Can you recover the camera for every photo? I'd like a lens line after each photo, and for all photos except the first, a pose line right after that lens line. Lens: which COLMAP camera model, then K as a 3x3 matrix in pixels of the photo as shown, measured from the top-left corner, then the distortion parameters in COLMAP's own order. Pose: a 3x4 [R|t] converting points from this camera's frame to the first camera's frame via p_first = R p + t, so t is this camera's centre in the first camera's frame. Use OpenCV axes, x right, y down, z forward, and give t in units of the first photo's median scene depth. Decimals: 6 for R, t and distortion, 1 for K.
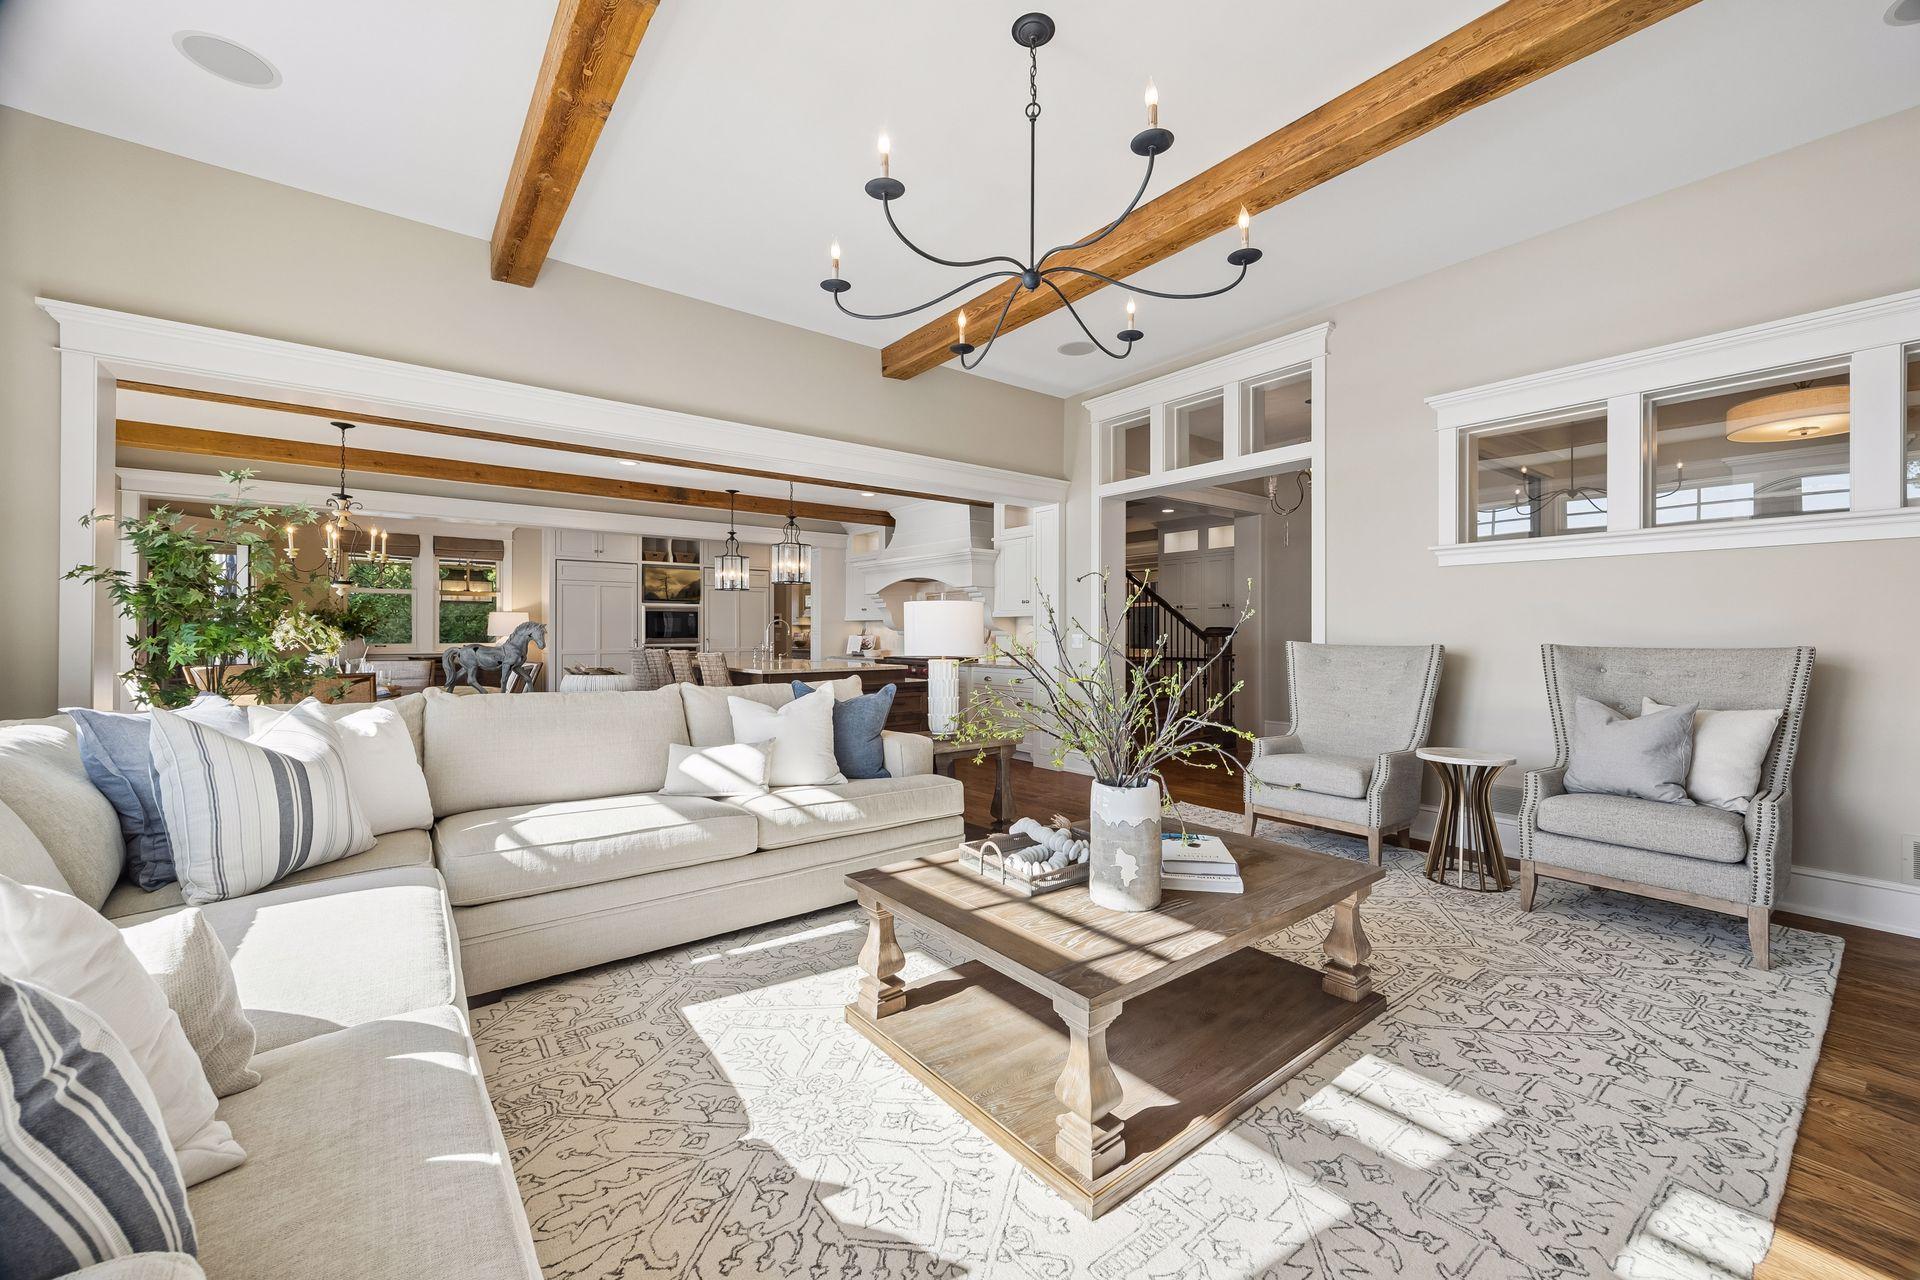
lens RADIAL K [[762.4, 0, 951.9], [0, 762.4, 681.3], [0, 0, 1]] dist [0.011459, 0.000052]
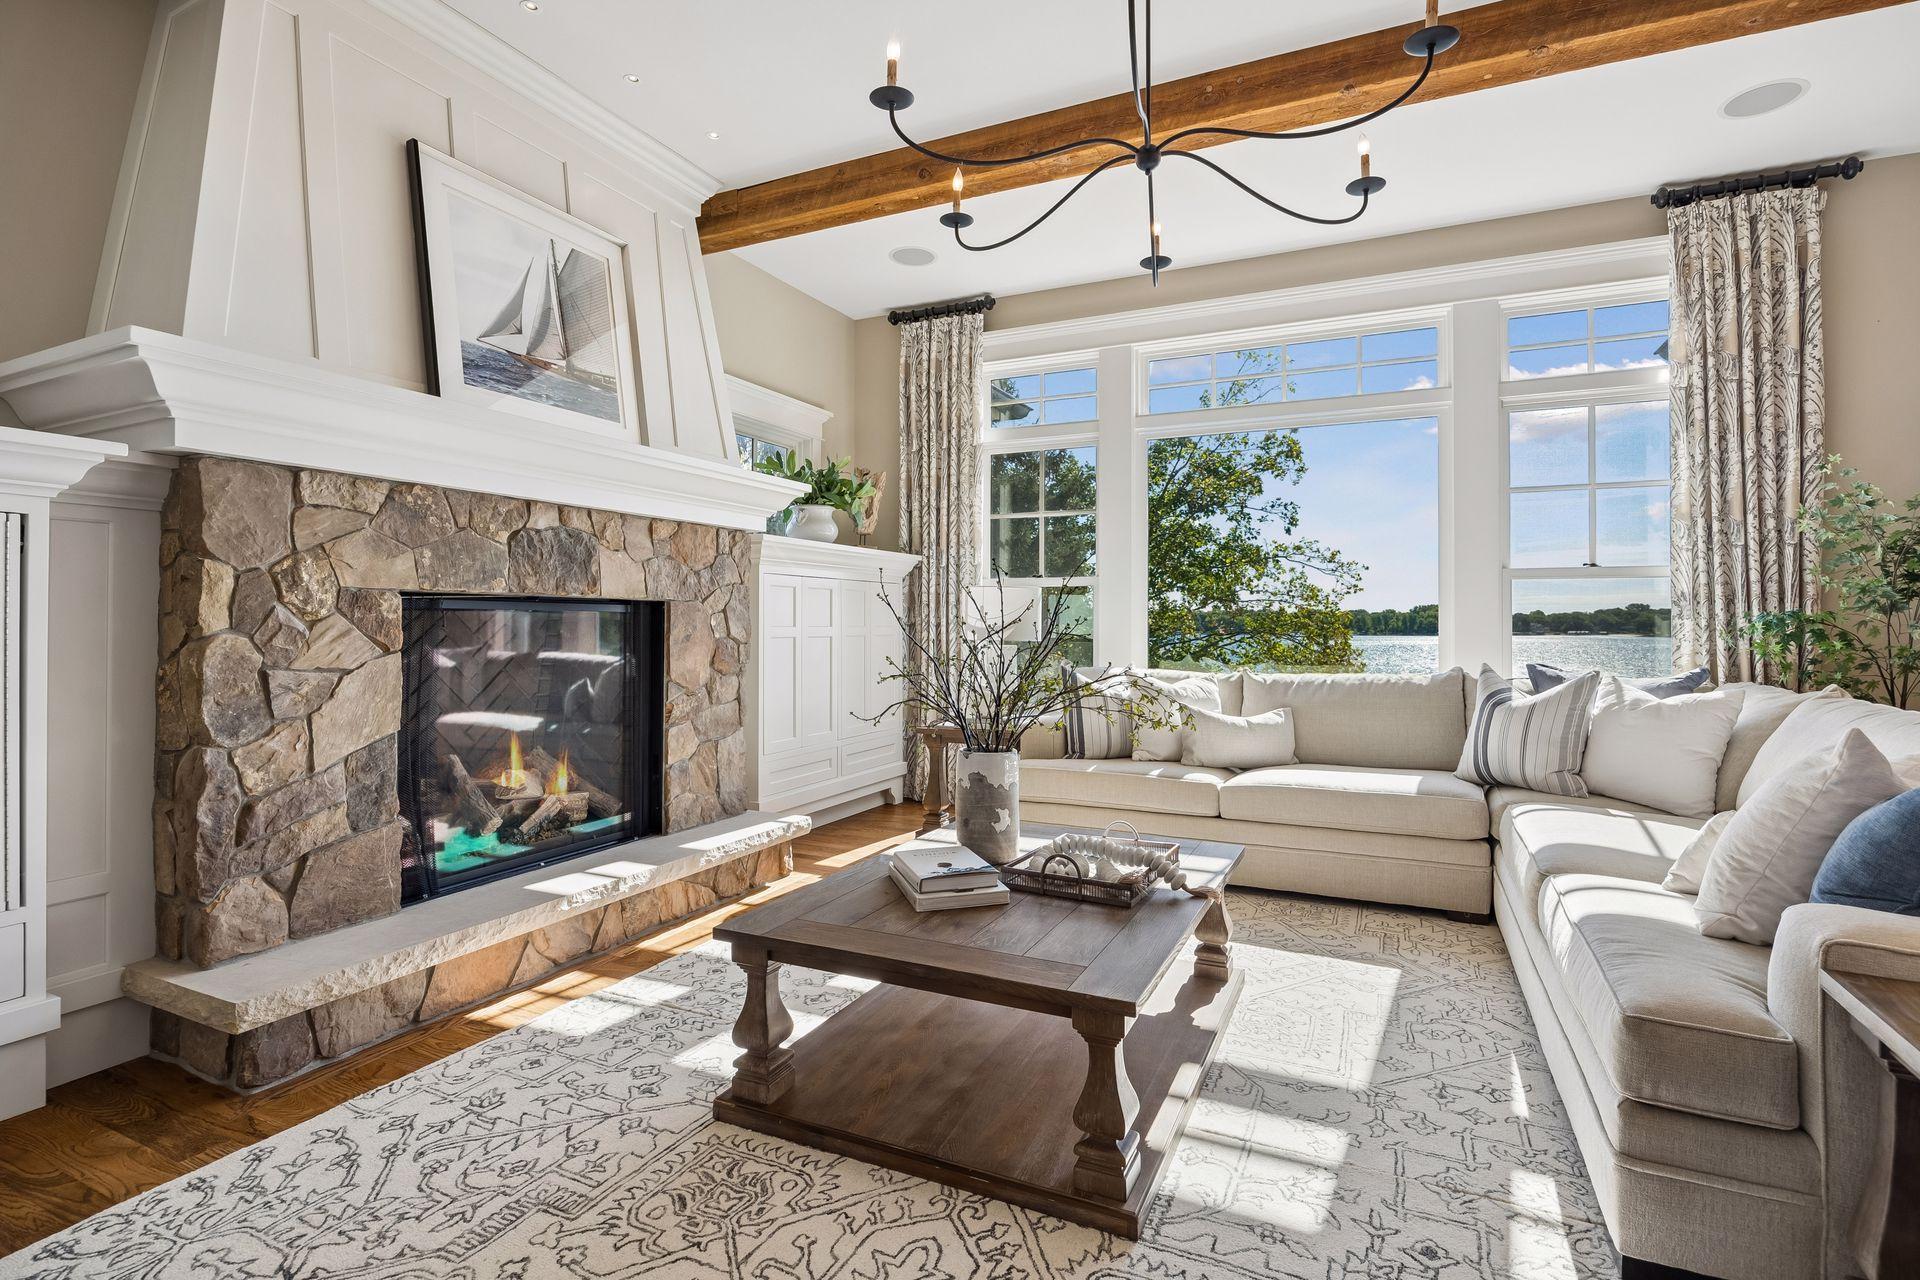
lens RADIAL K [[899.9, 0, 971.5], [0, 899.9, 612.6], [0, 0, 1]] dist [-0.012845, 0.000930]
pose [[-0.888289, -0.005954, -0.459246, 0.717663], [-0.030628, 0.998458, 0.046296, -0.103485], [0.458262, 0.055190, -0.887102, 1.785611]]
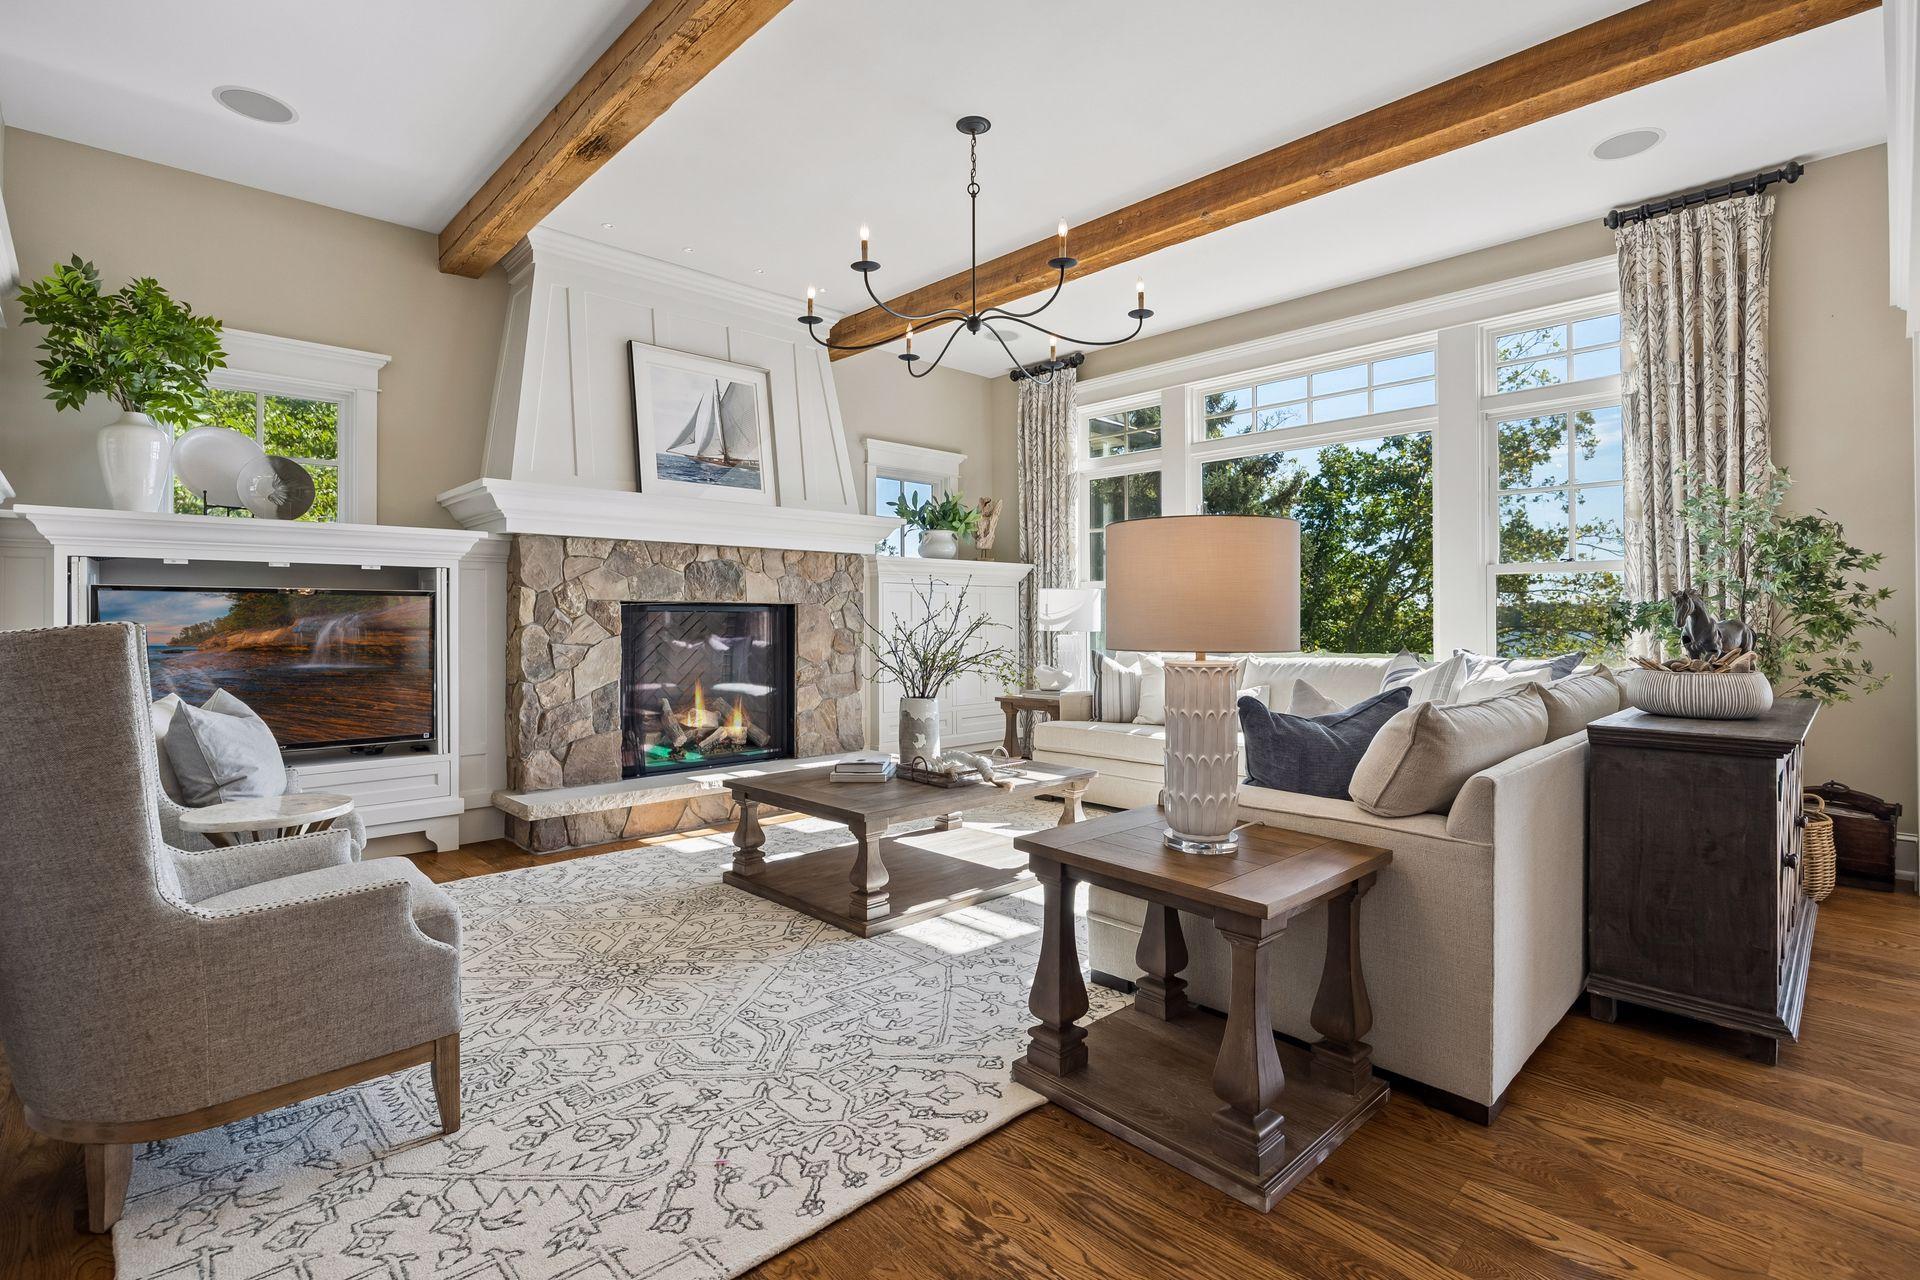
lens RADIAL K [[899.9, 0, 978.8], [0, 899.9, 610.5], [0, 0, 1]] dist [-0.012845, 0.000930]
pose [[-0.992261, 0.003021, -0.124132, 0.297097], [-0.003624, 0.998573, 0.053275, -0.144690], [0.124116, 0.053312, -0.990834, 2.540123]]
